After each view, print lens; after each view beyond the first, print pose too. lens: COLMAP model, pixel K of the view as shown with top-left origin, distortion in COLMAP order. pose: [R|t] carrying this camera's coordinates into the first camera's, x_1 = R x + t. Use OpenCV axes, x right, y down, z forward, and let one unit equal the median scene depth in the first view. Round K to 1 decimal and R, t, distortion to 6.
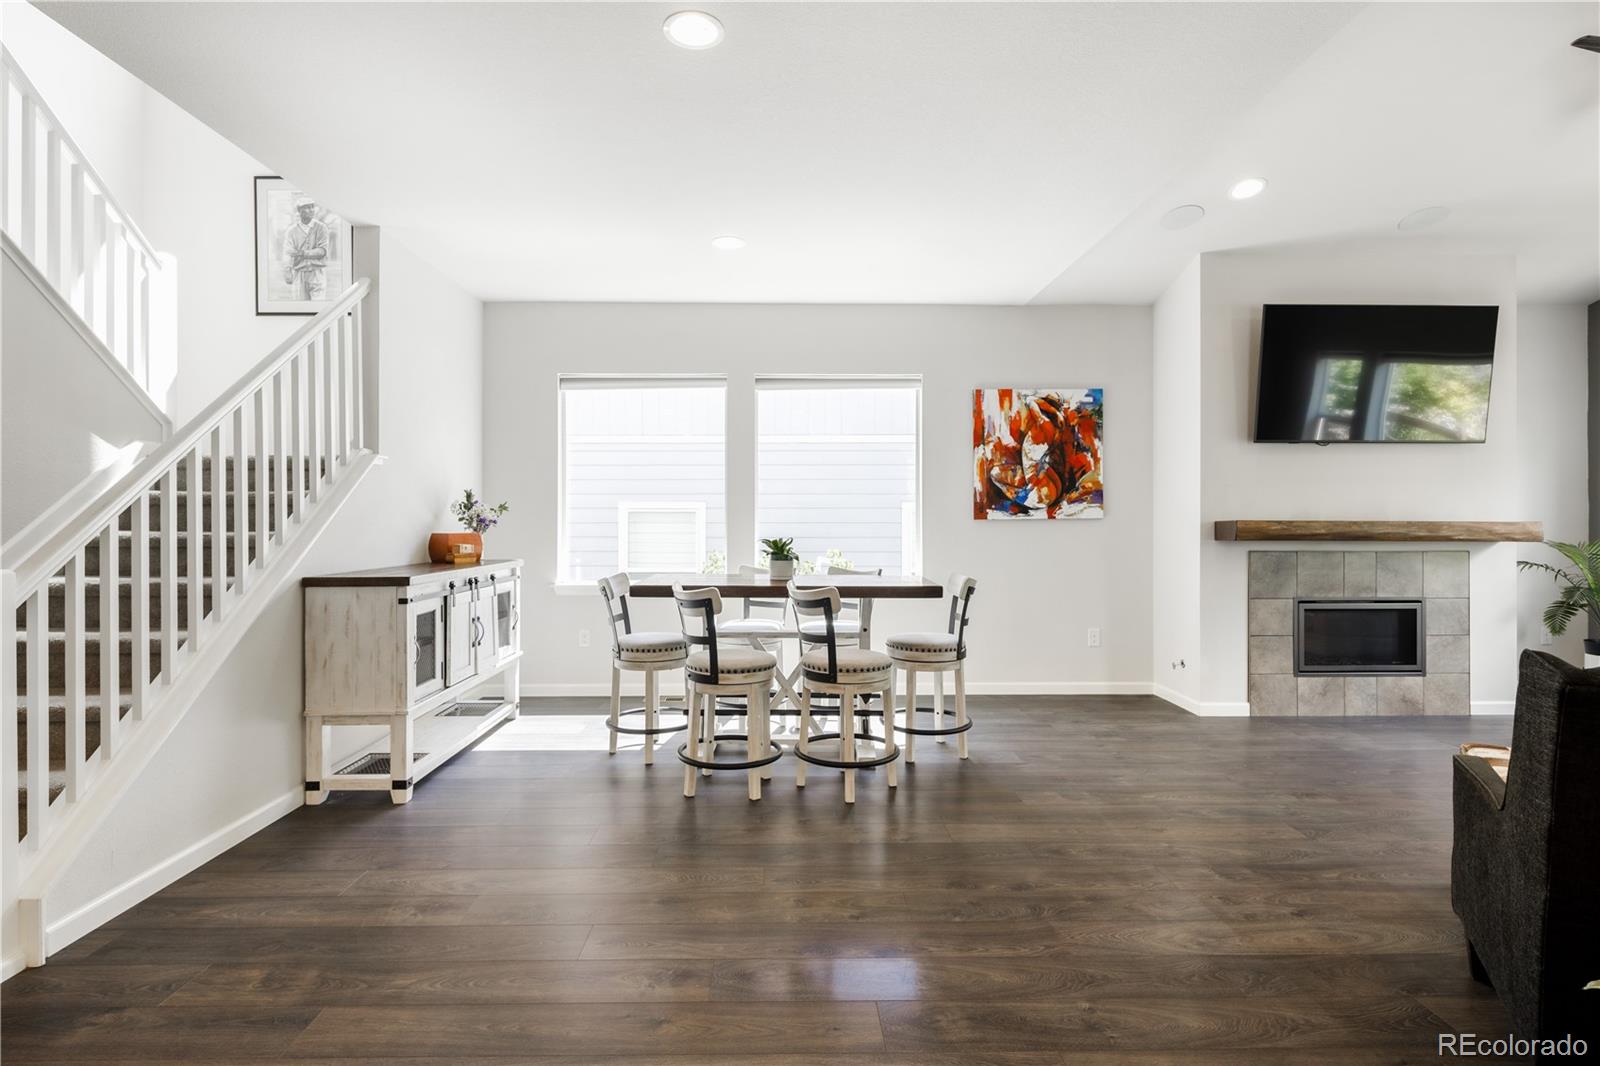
lens RADIAL K [[778.6, 0, 795.2], [0, 778.6, 524.3], [0, 0, 1]] dist [0.002001, -0.003002]
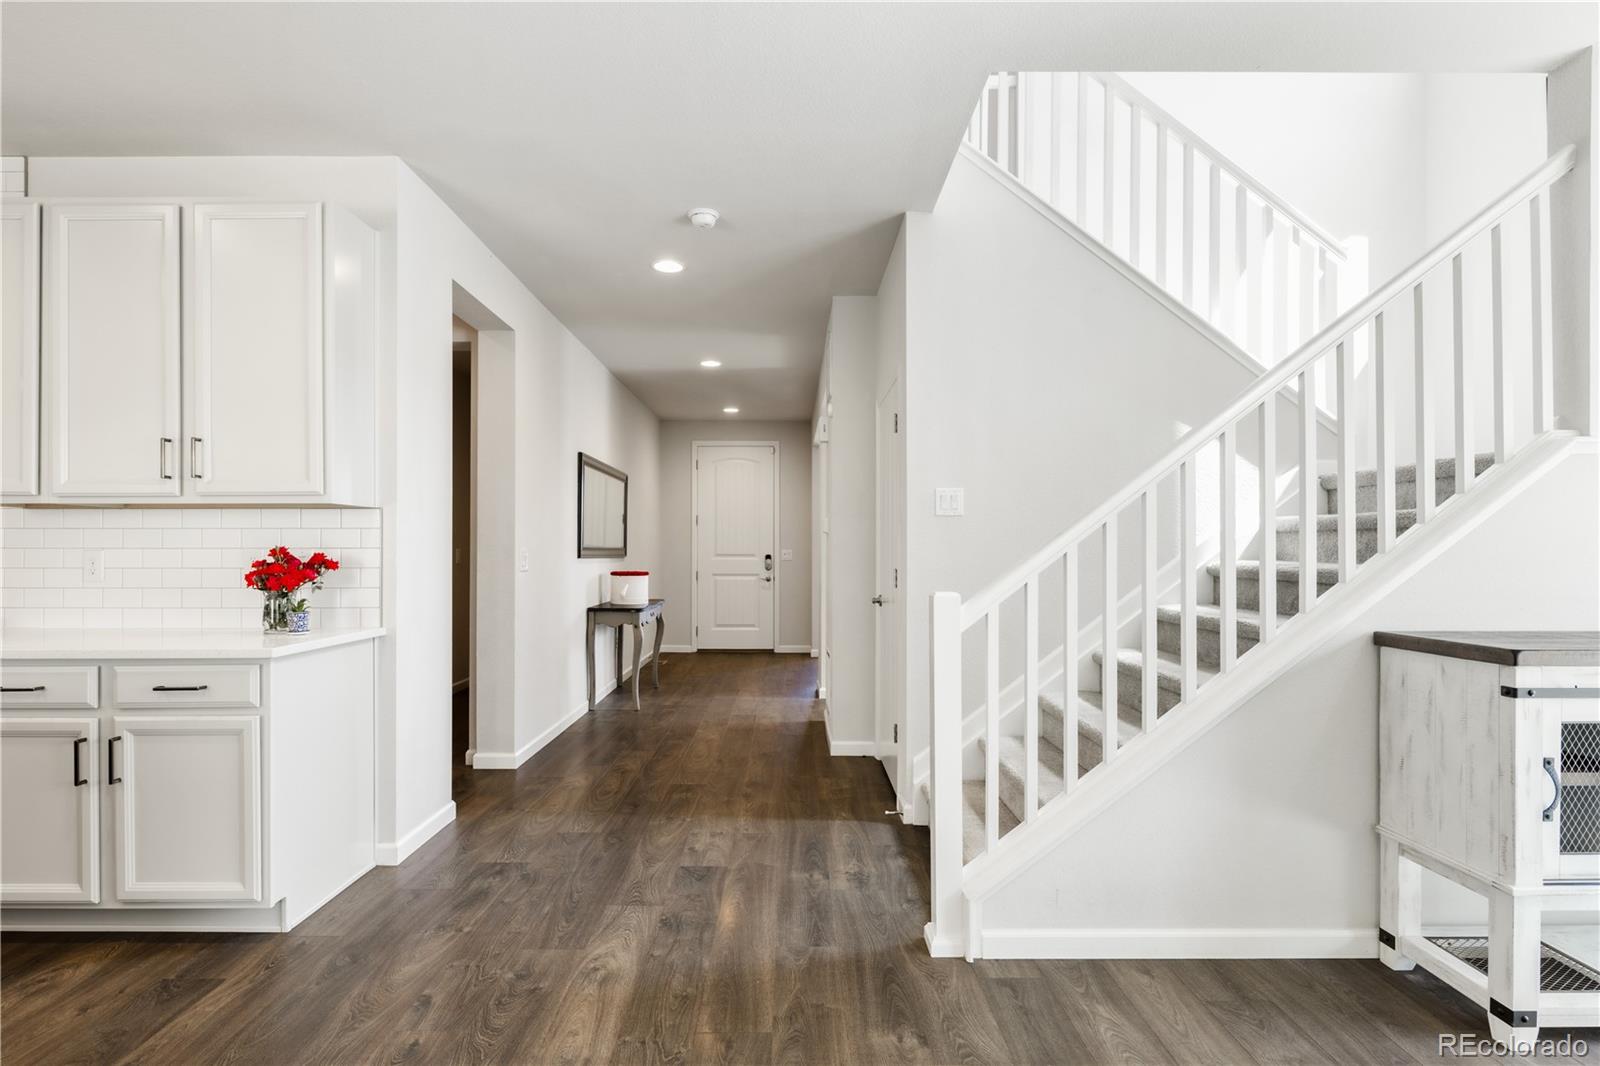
lens RADIAL K [[778.6, 0, 790.1], [0, 778.6, 553.3], [0, 0, 1]] dist [0.002001, -0.003002]
pose [[-0.019254, 0.002986, -0.999810, 0.057372], [-0.005519, 0.999980, 0.003093, -0.000455], [0.999799, 0.005577, -0.019237, 0.394488]]
